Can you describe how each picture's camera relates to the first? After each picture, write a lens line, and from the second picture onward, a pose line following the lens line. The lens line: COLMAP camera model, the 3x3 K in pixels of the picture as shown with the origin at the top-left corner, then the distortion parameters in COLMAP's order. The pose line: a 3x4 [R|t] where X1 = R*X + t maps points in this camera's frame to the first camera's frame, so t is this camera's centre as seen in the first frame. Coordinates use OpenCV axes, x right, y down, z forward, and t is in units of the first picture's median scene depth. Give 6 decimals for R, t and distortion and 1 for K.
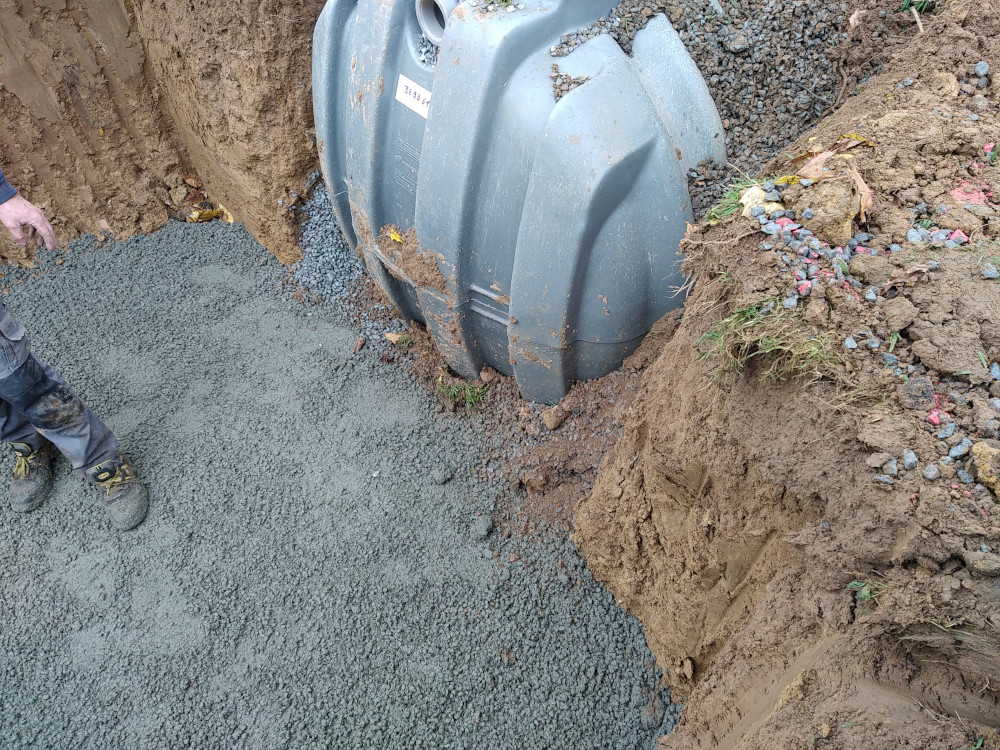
lens RADIAL K [[724.7, 0, 491.7], [0, 724.7, 378.6], [0, 0, 1]] dist [0.115463, -0.156911]
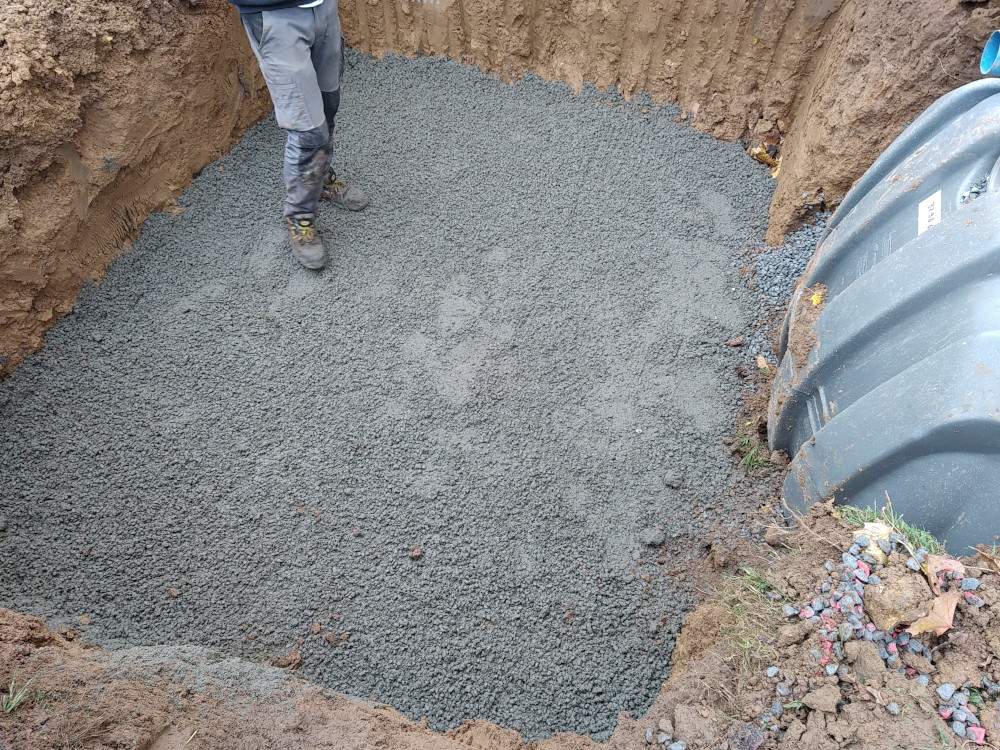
lens RADIAL K [[724.7, 0, 491.7], [0, 724.7, 378.6], [0, 0, 1]] dist [0.115463, -0.156911]
pose [[0.497490, 0.755395, -0.426476, 0.164265], [-0.686973, 0.643274, 0.338034, -0.162566], [0.529690, 0.124809, 0.838958, -0.078595]]
